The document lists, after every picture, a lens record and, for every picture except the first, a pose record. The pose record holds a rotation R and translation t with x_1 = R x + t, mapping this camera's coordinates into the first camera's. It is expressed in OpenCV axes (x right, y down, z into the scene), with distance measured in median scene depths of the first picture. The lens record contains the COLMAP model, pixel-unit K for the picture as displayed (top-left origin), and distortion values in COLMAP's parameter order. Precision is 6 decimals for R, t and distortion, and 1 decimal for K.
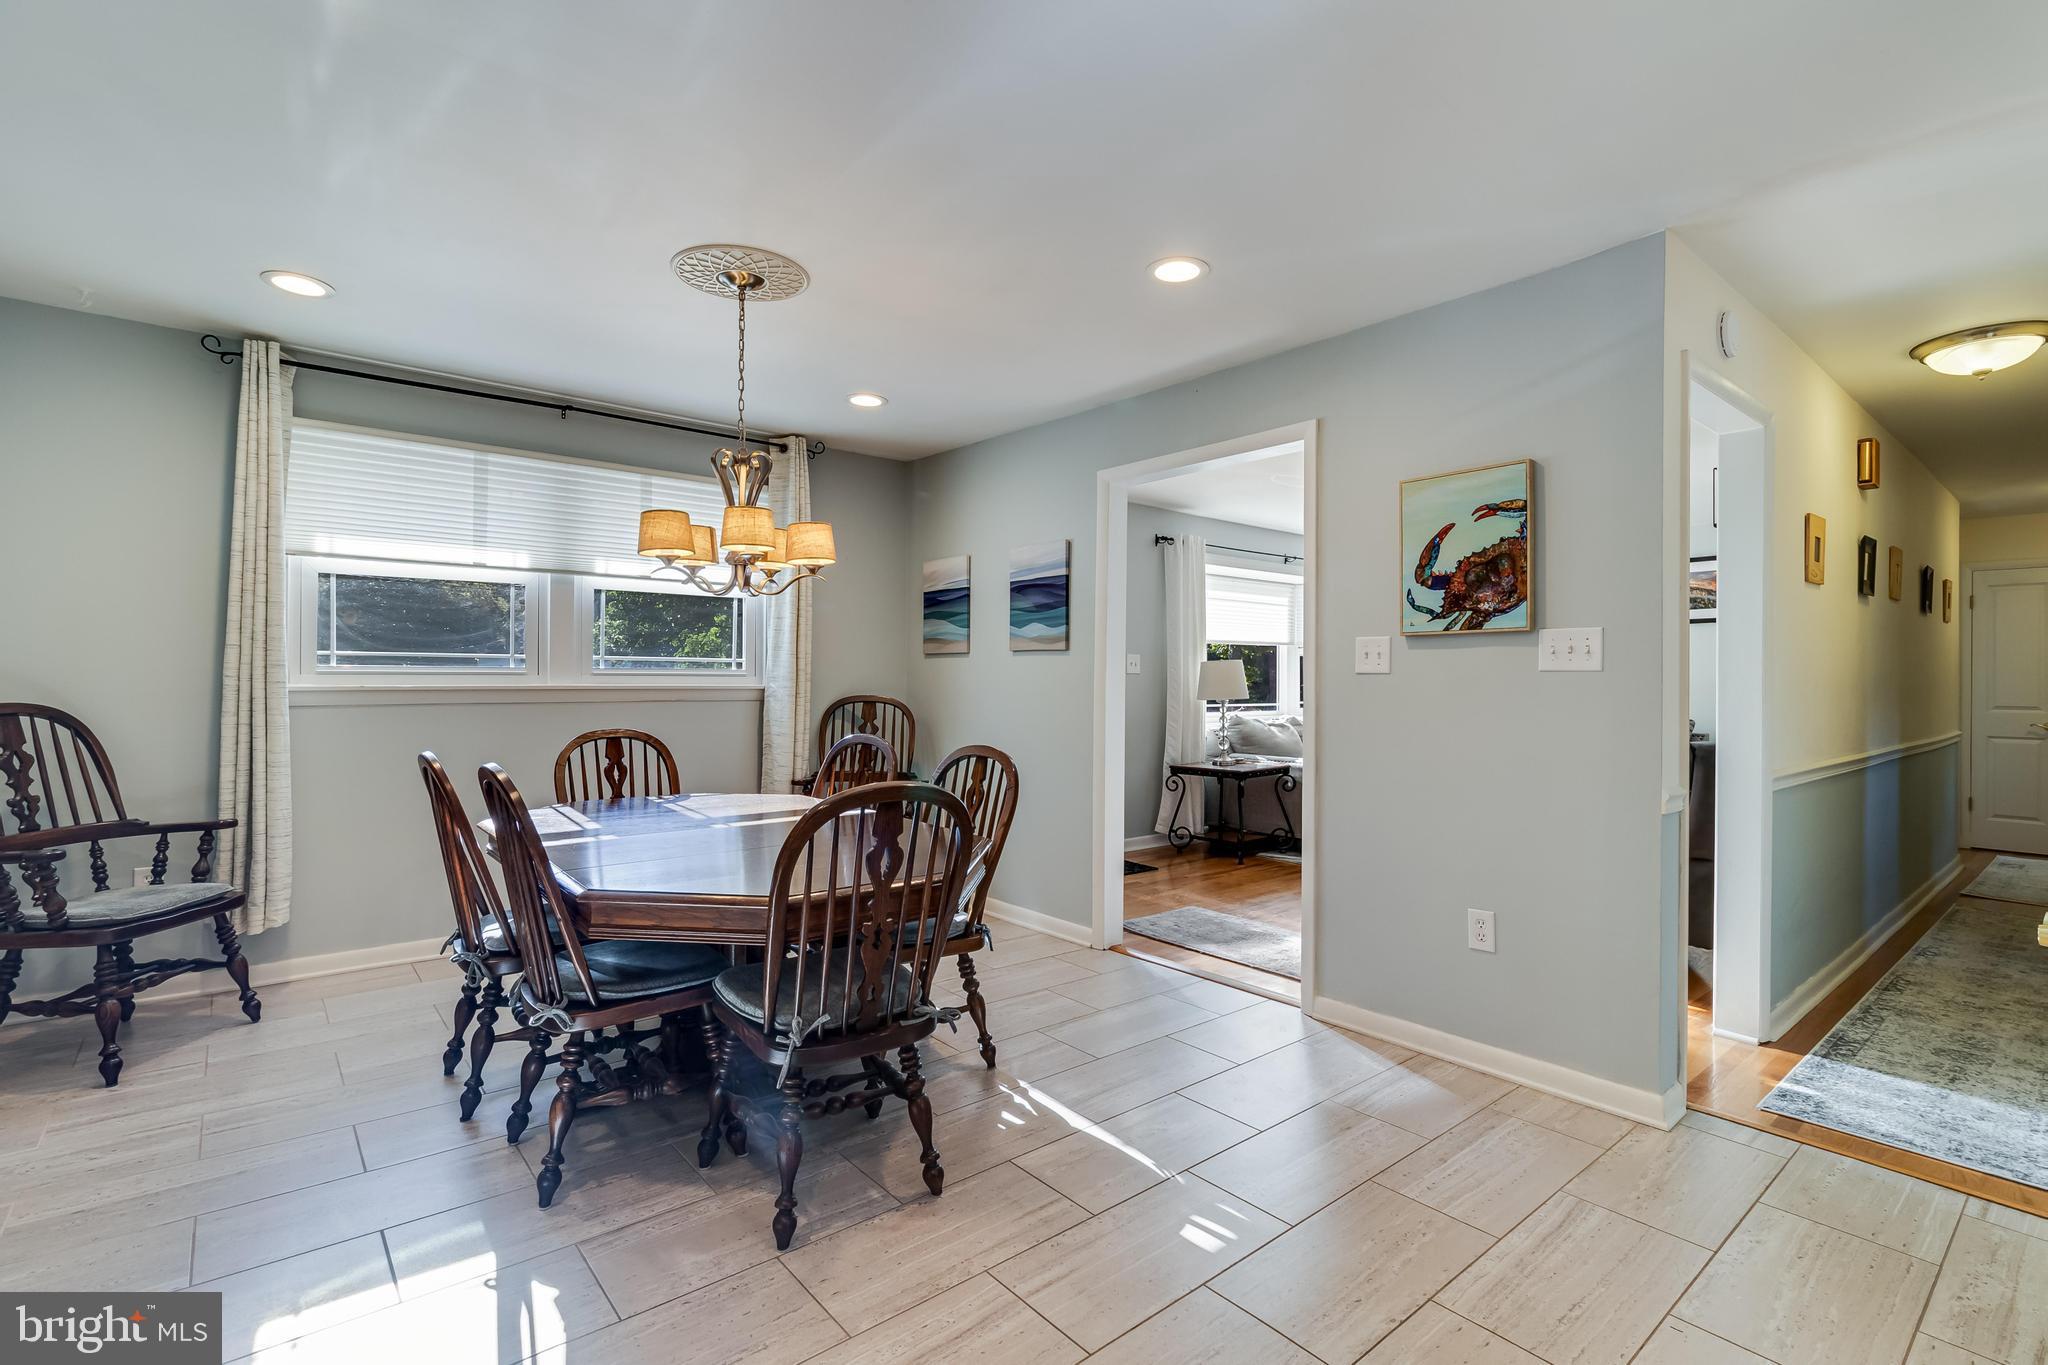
lens RADIAL K [[960.3, 0, 1024.0], [0, 960.3, 659.3], [0, 0, 1]] dist [-0.026123, 0.032329]
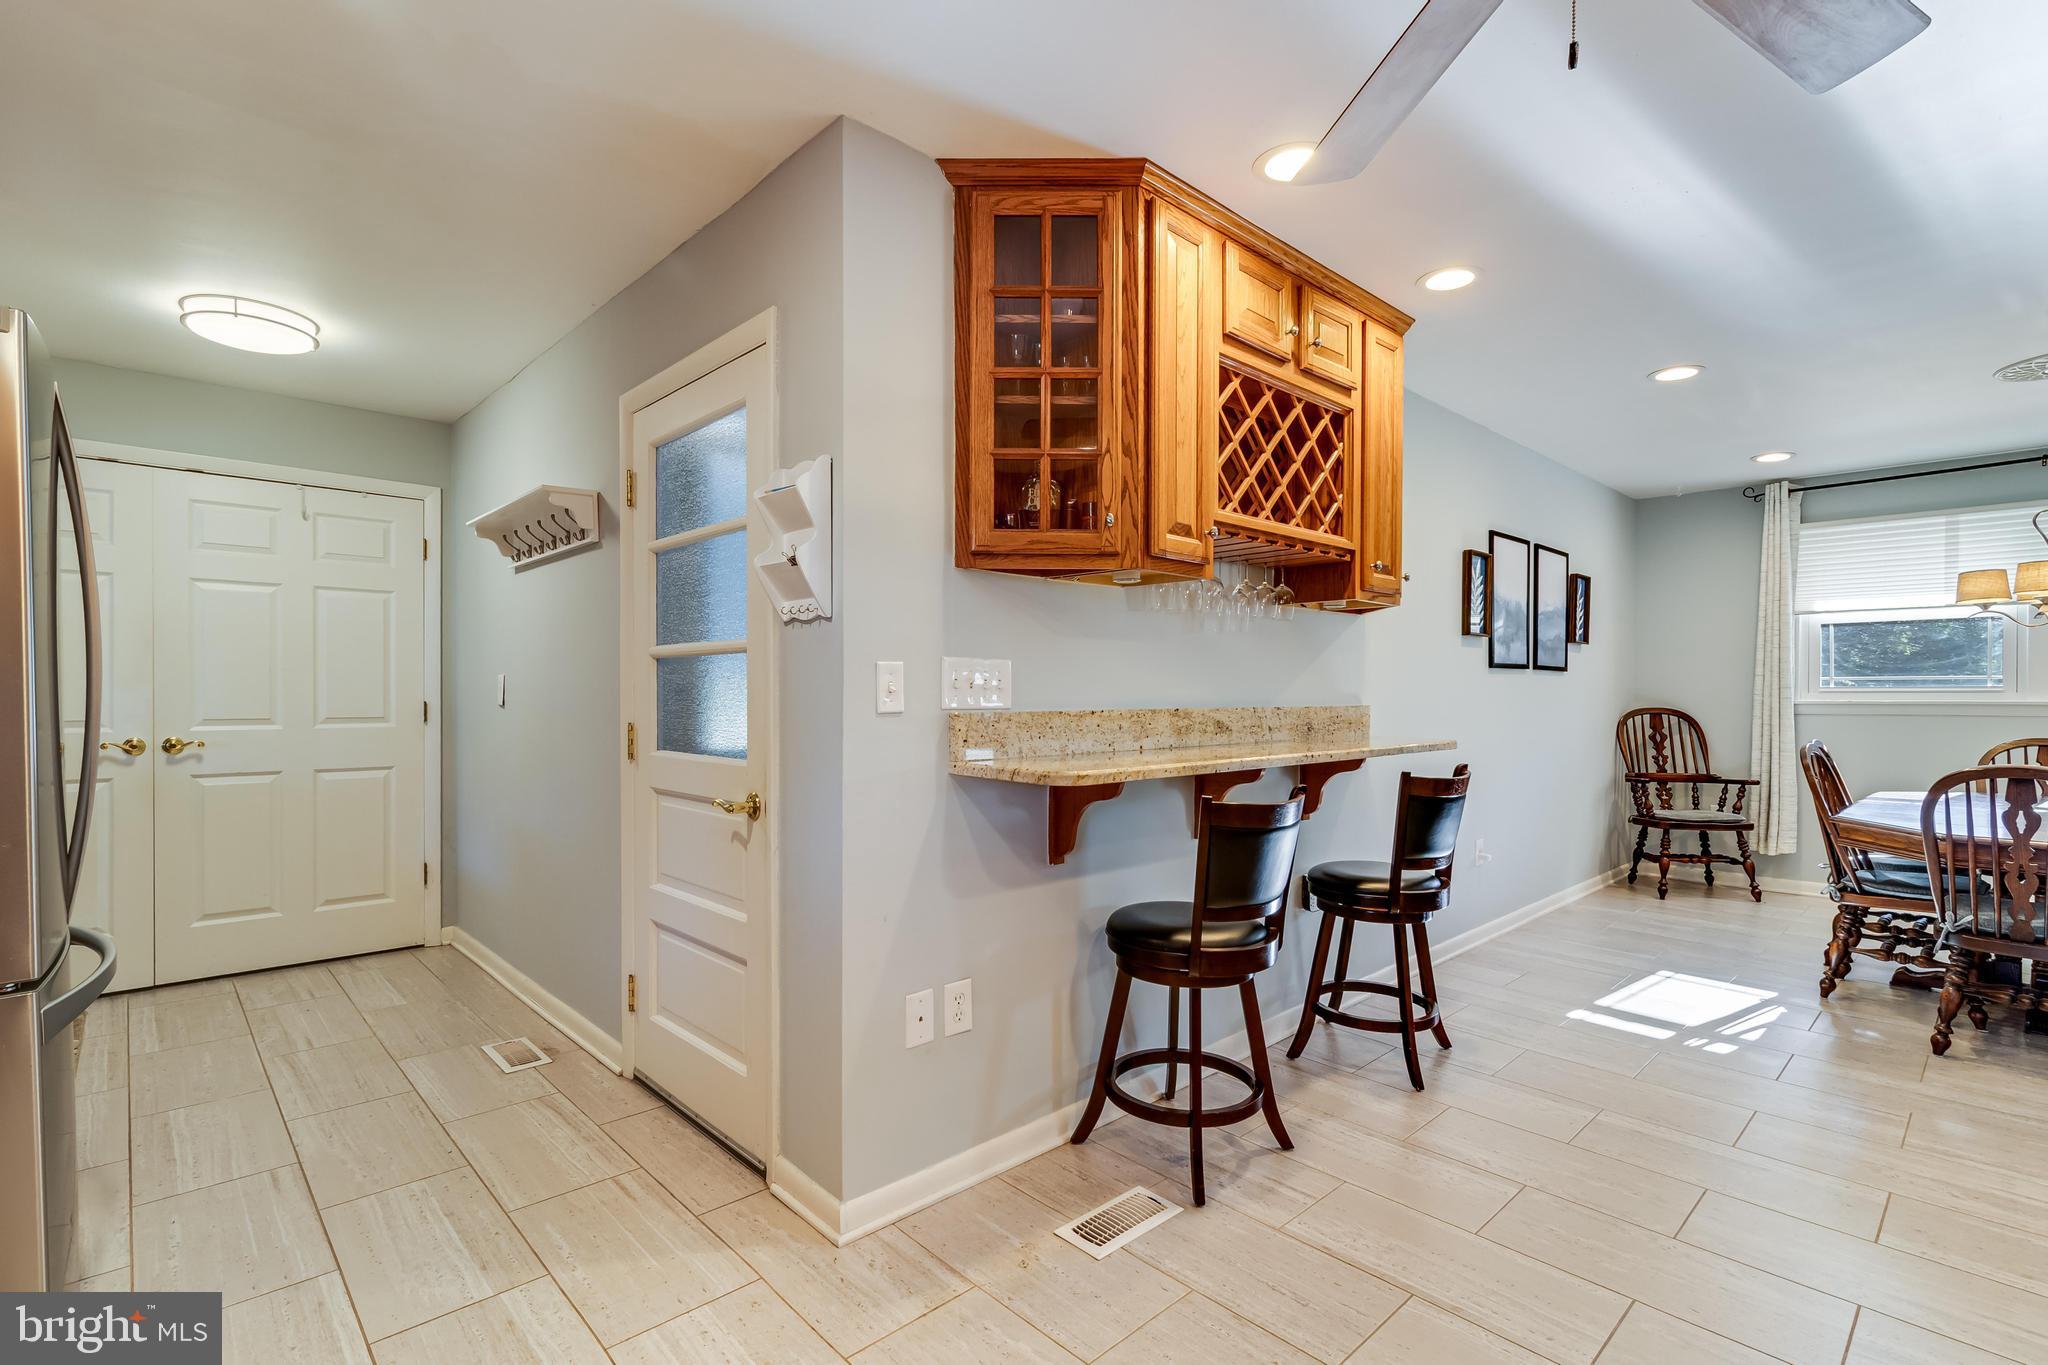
lens RADIAL K [[957.6, 0, 1030.7], [0, 957.6, 699.4], [0, 0, 1]] dist [-0.006289, -0.000386]
pose [[0.059795, 0.004044, -0.998202, 0.750154], [0.019448, 0.999797, 0.005216, -0.005595], [0.998021, -0.019725, 0.059705, -0.355523]]
